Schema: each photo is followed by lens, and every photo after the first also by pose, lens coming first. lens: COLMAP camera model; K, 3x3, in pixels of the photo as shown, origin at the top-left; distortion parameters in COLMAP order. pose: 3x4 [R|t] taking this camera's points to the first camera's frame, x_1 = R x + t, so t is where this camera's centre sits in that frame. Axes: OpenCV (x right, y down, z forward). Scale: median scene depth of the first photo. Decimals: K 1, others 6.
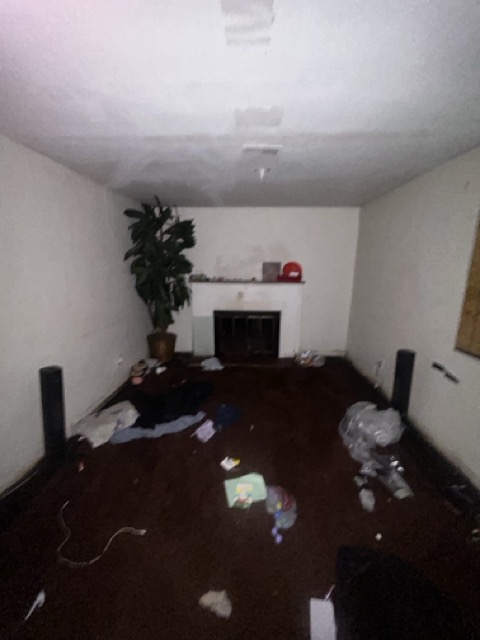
lens RADIAL K [[260.4, 0, 238.9], [0, 260.4, 320.7], [0, 0, 1]] dist [0.003726, 0.000268]
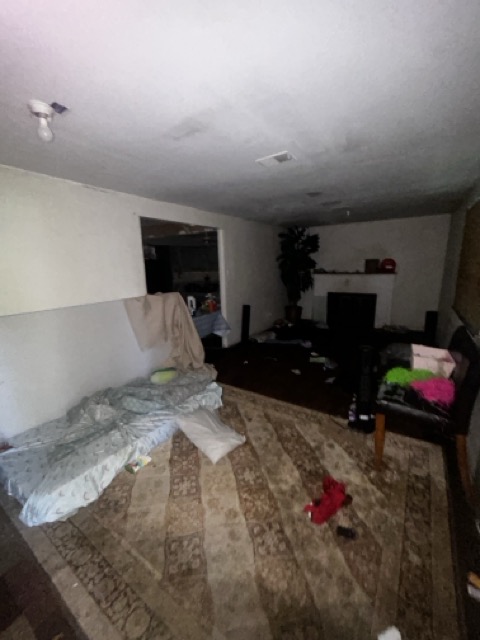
lens RADIAL K [[260.4, 0, 239.1], [0, 260.4, 318.8], [0, 0, 1]] dist [0.003726, 0.000268]
pose [[0.860192, 0.076314, -0.504228, 0.243520], [-0.073901, 0.996957, 0.024815, 0.118793], [0.504587, 0.015917, 0.863214, -0.591321]]
